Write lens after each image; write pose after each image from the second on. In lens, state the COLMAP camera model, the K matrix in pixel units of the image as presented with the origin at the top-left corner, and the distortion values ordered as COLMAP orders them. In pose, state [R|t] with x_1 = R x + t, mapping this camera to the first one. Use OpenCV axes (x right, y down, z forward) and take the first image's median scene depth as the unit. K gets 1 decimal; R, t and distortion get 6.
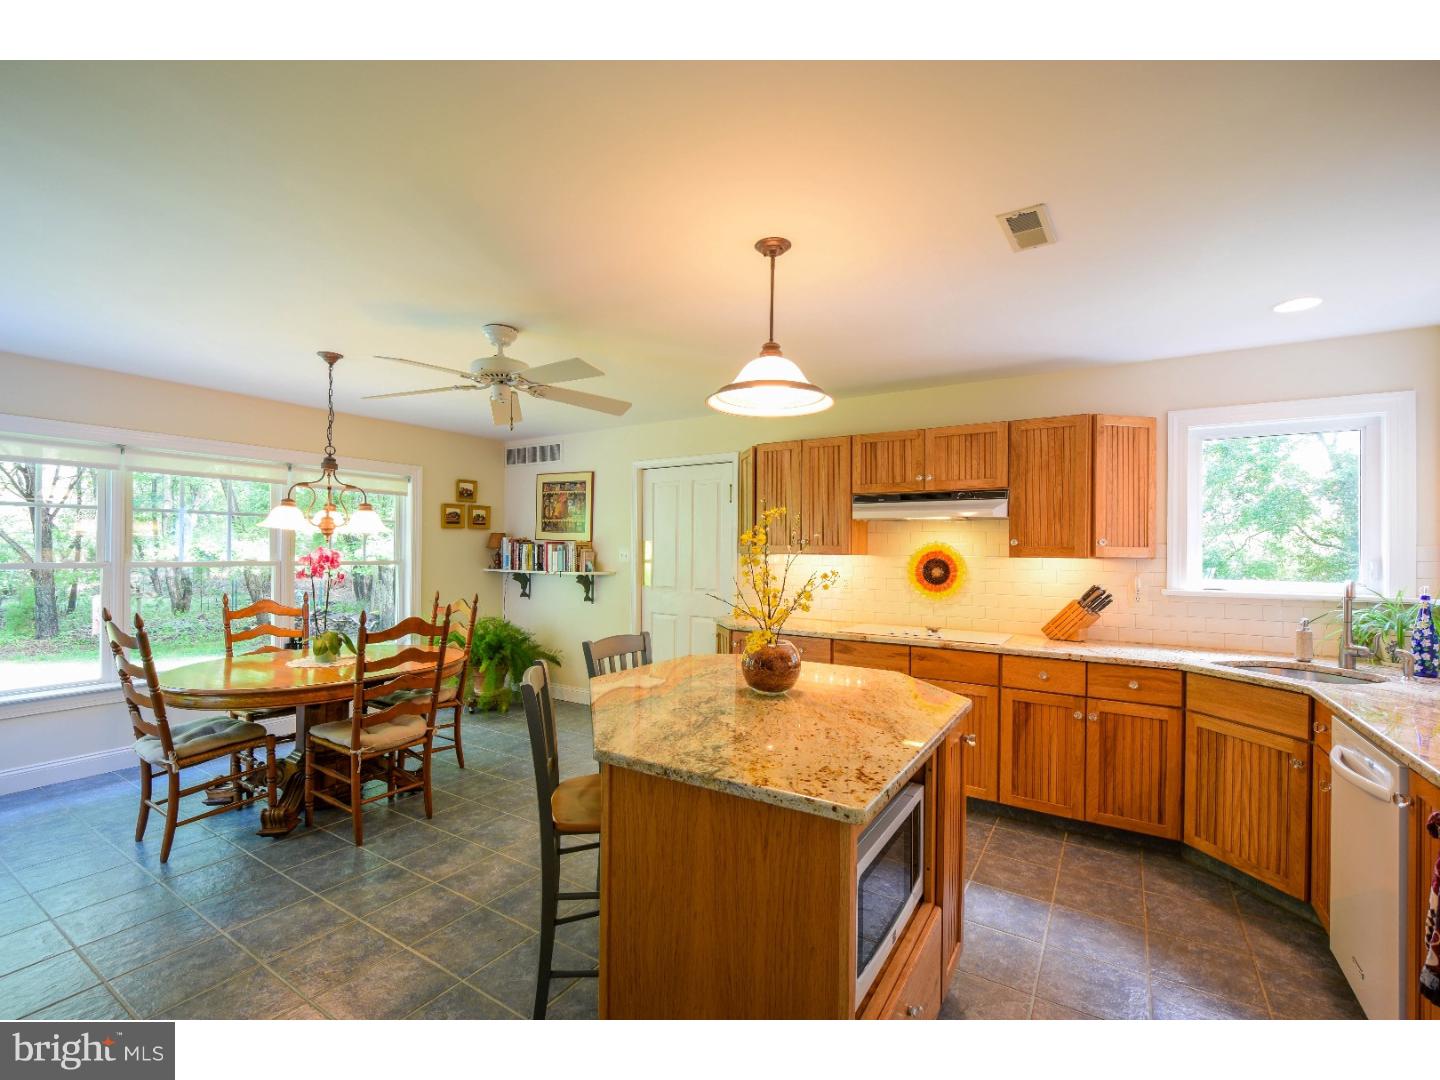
lens RADIAL K [[630.3, 0, 716.7], [0, 630.3, 542.9], [0, 0, 1]] dist [-0.005899, 0.000107]
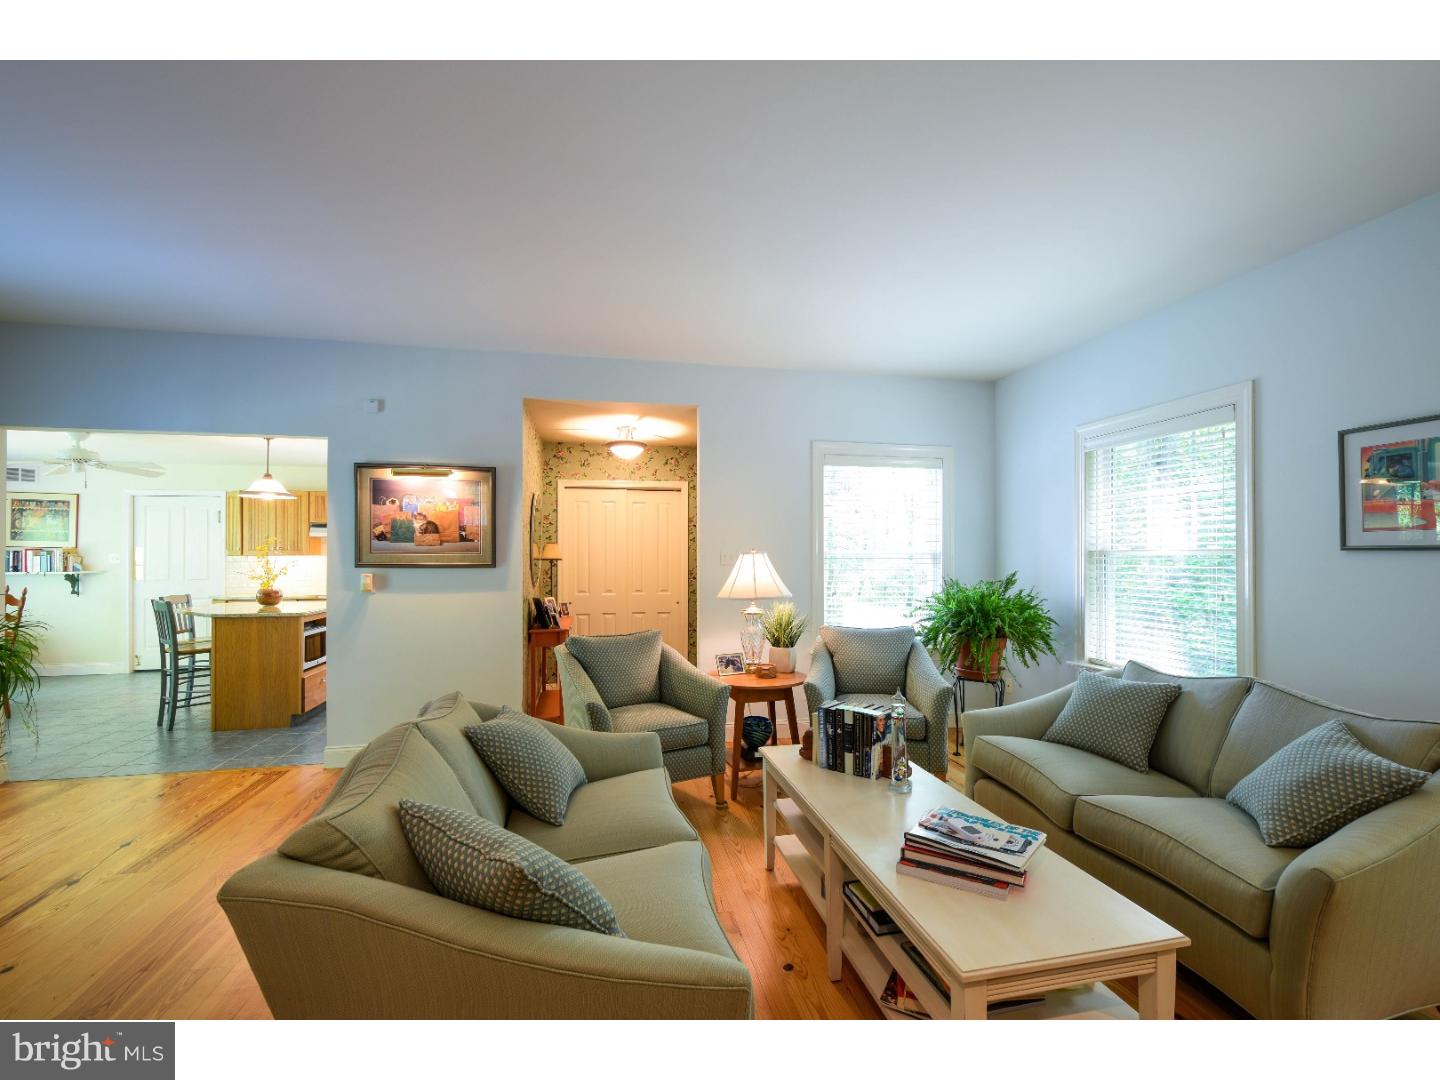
lens RADIAL K [[630.3, 0, 727.0], [0, 630.3, 548.5], [0, 0, 1]] dist [-0.005899, 0.000107]
pose [[0.711312, -0.001809, 0.702874, -0.156399], [-0.001419, 0.999991, 0.004011, -0.008664], [-0.702875, -0.003851, 0.711303, -0.871889]]
